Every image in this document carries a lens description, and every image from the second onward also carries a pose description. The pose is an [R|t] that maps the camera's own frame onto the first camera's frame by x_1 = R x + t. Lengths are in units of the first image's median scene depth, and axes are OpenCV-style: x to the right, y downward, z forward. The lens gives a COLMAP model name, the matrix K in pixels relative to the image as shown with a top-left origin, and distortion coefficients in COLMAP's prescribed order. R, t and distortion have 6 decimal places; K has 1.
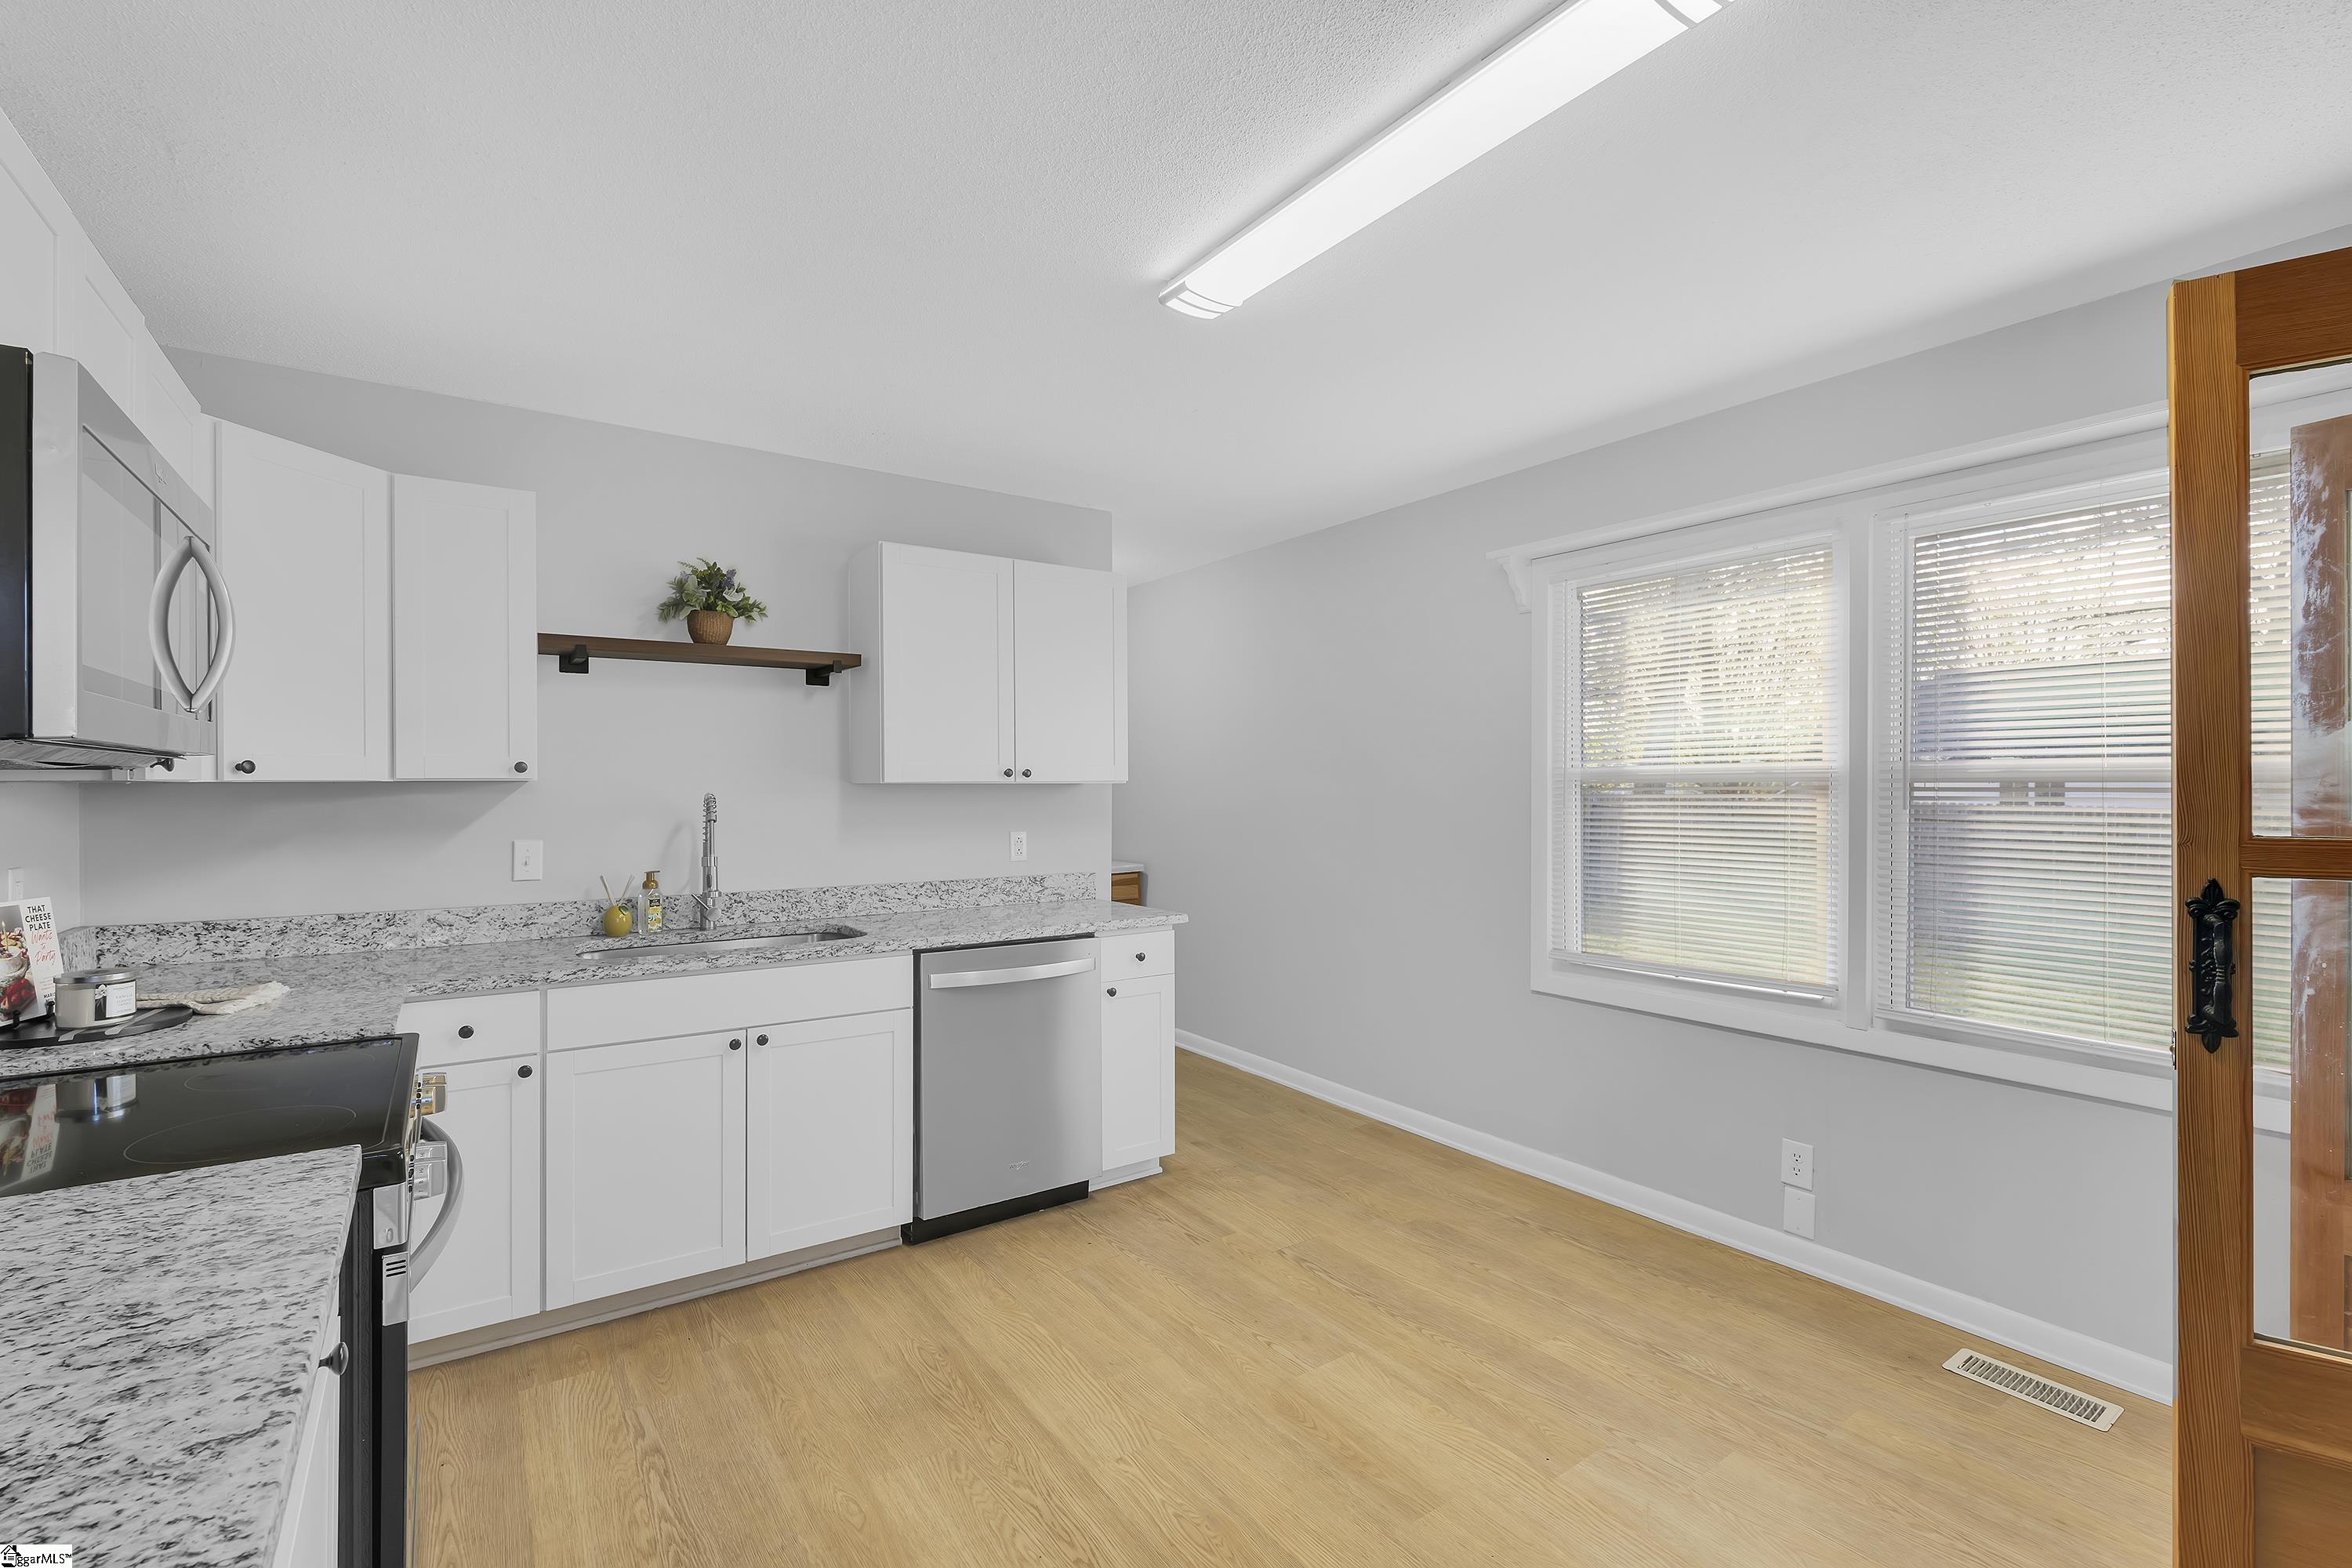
lens RADIAL K [[1025.7, 0, 1176.3], [0, 1025.7, 782.9], [0, 0, 1]] dist [-0.001286, -0.000248]
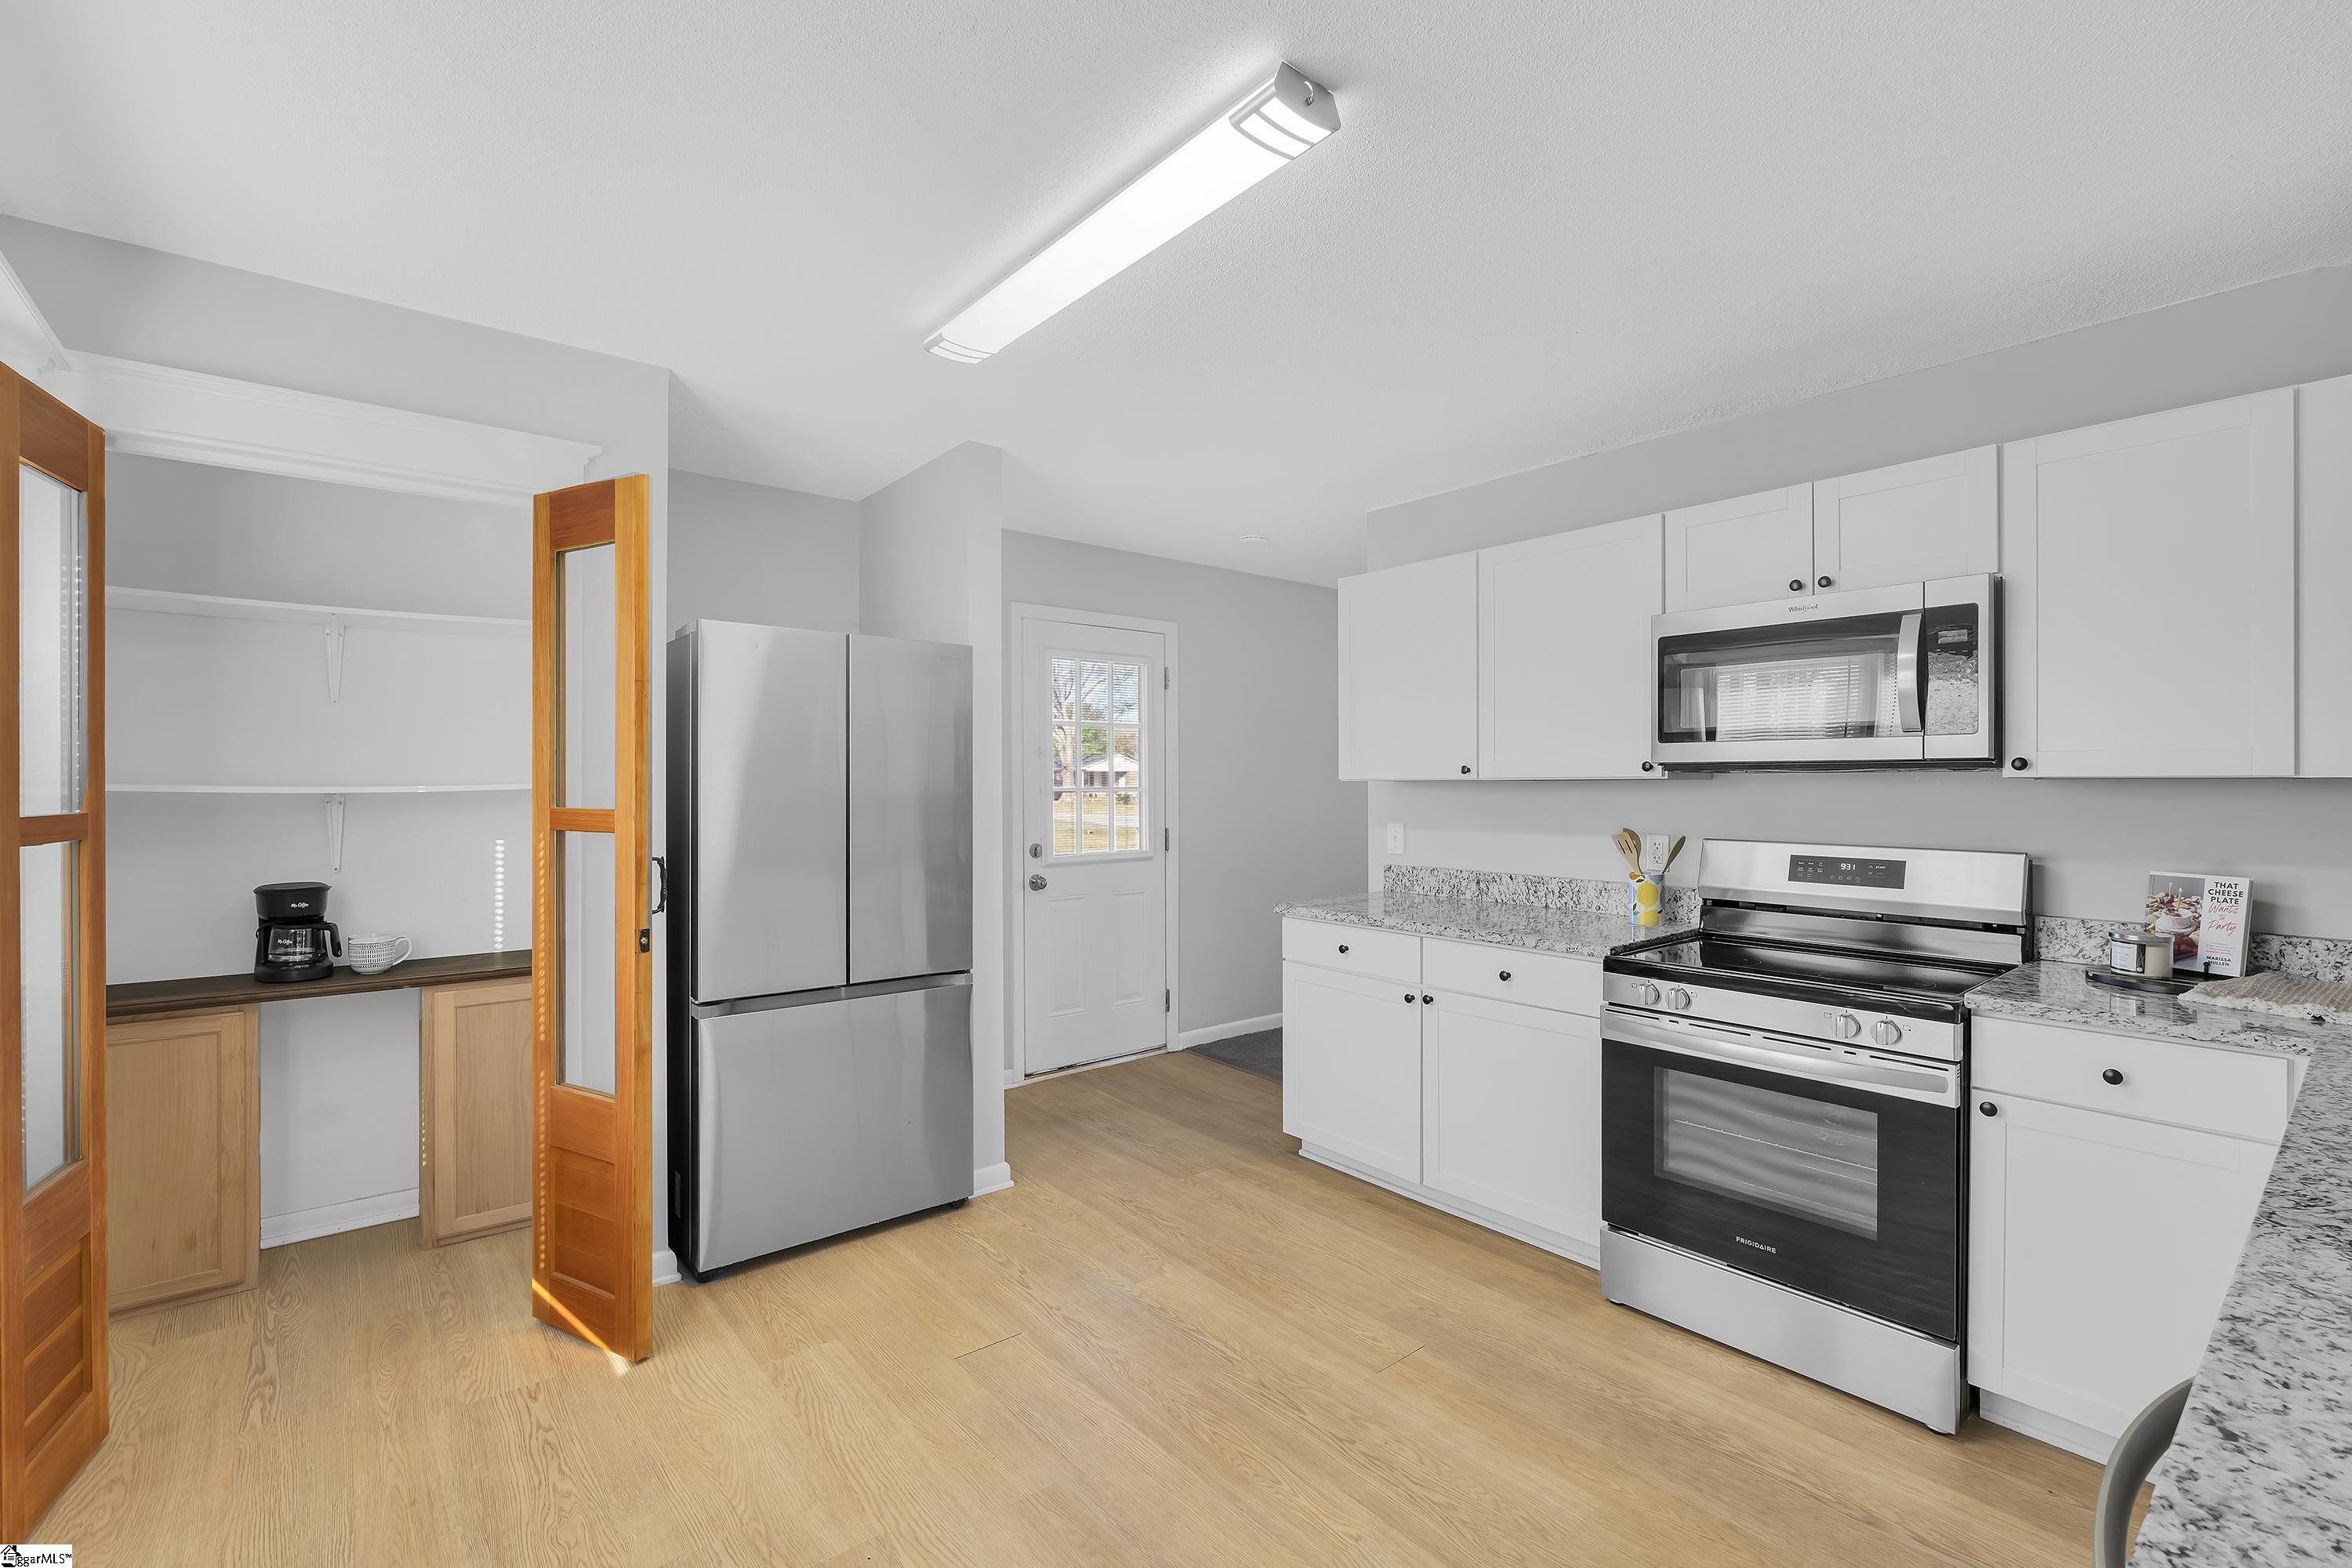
lens RADIAL K [[1025.7, 0, 1173.7], [0, 1025.7, 781.0], [0, 0, 1]] dist [-0.001286, -0.000248]
pose [[-0.996698, -0.001643, -0.081178, 0.201165], [-0.001711, 0.999998, 0.000766, 0.003638], [0.081176, 0.000902, -0.996699, 2.126822]]
